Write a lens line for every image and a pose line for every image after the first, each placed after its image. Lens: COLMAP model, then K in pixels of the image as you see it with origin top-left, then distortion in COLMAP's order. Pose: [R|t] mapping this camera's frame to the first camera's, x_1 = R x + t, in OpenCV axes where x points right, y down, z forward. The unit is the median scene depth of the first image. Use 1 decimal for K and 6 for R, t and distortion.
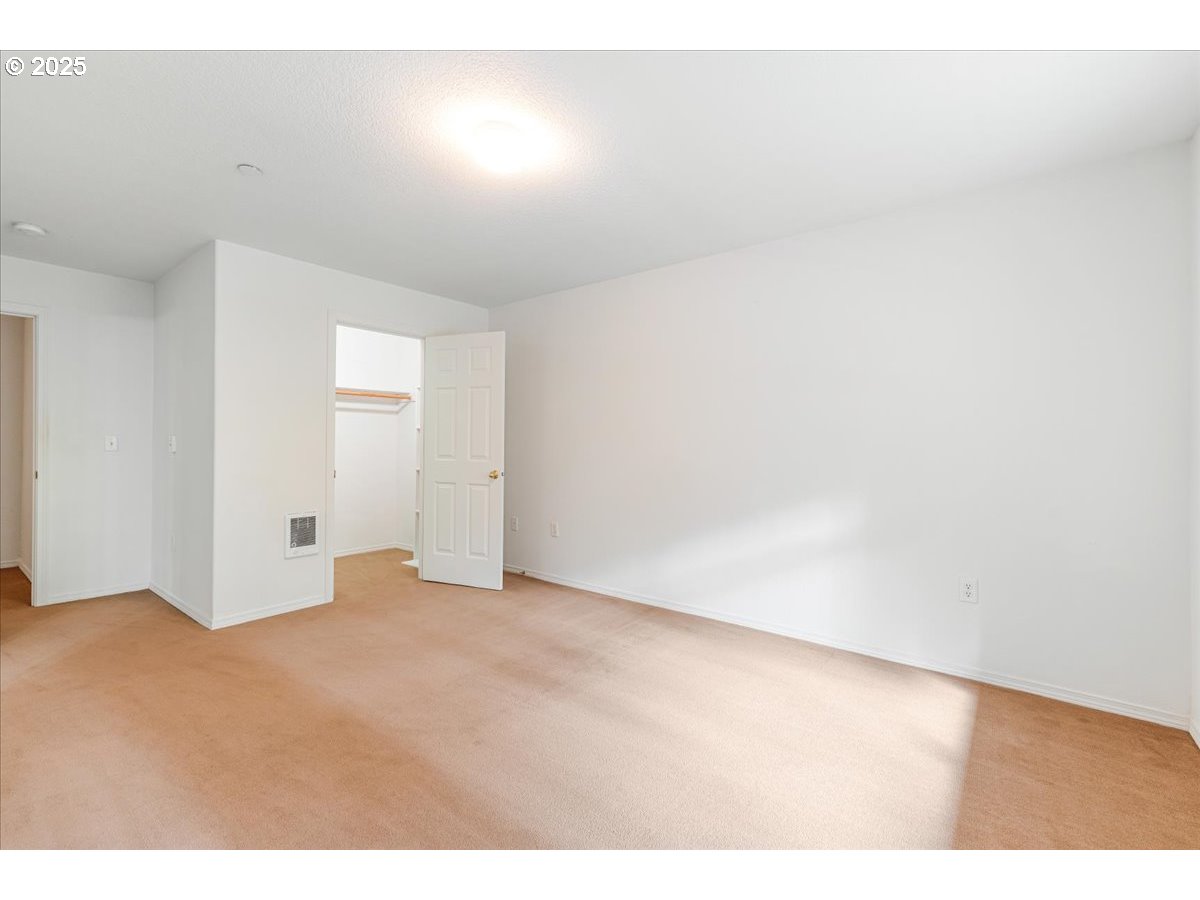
lens RADIAL K [[521.6, 0, 605.3], [0, 521.6, 447.0], [0, 0, 1]] dist [-0.001848, 0.000262]
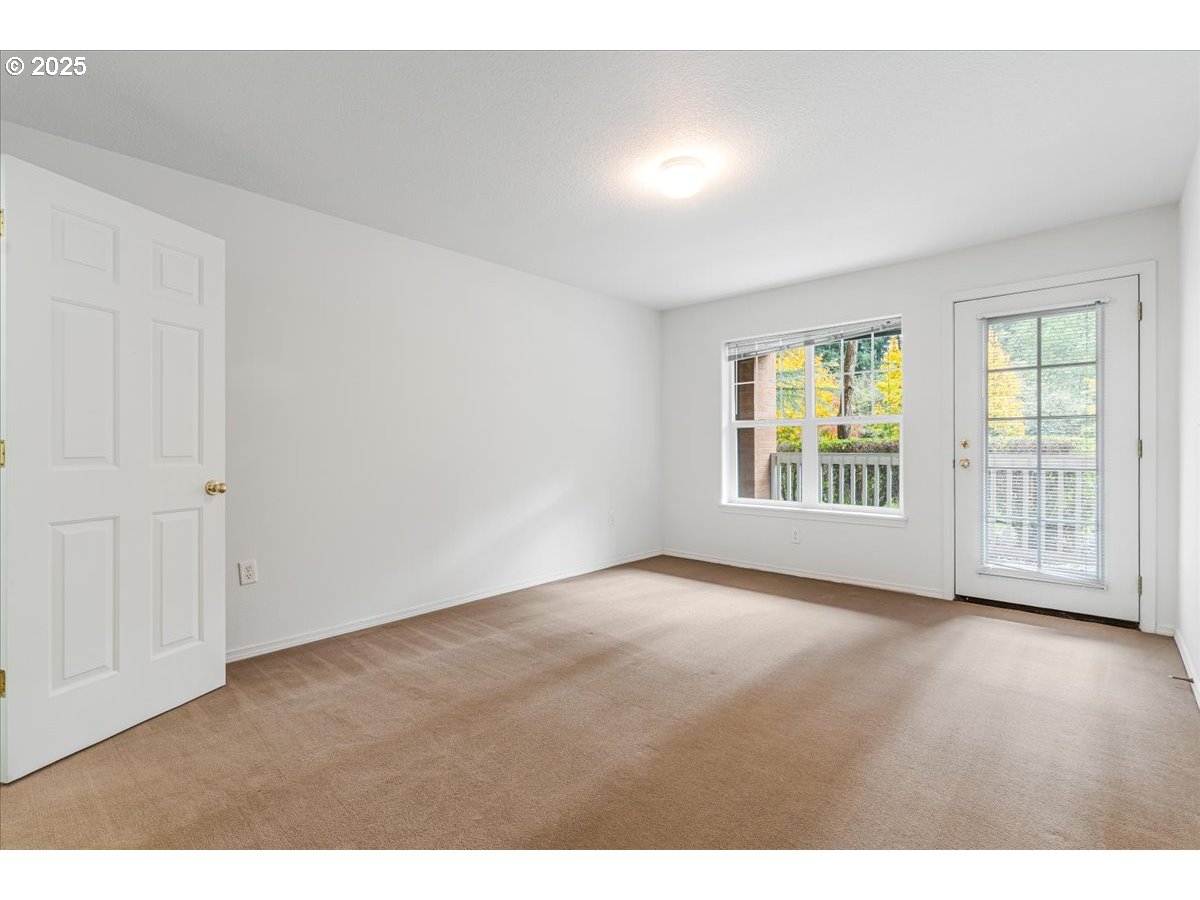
lens RADIAL K [[521.6, 0, 605.3], [0, 521.6, 447.0], [0, 0, 1]] dist [-0.001848, 0.000262]
pose [[0.078324, -0.002182, 0.996926, -0.716912], [0.009373, 0.999955, 0.001453, 0.012500], [-0.996884, 0.009230, 0.078341, 0.552948]]
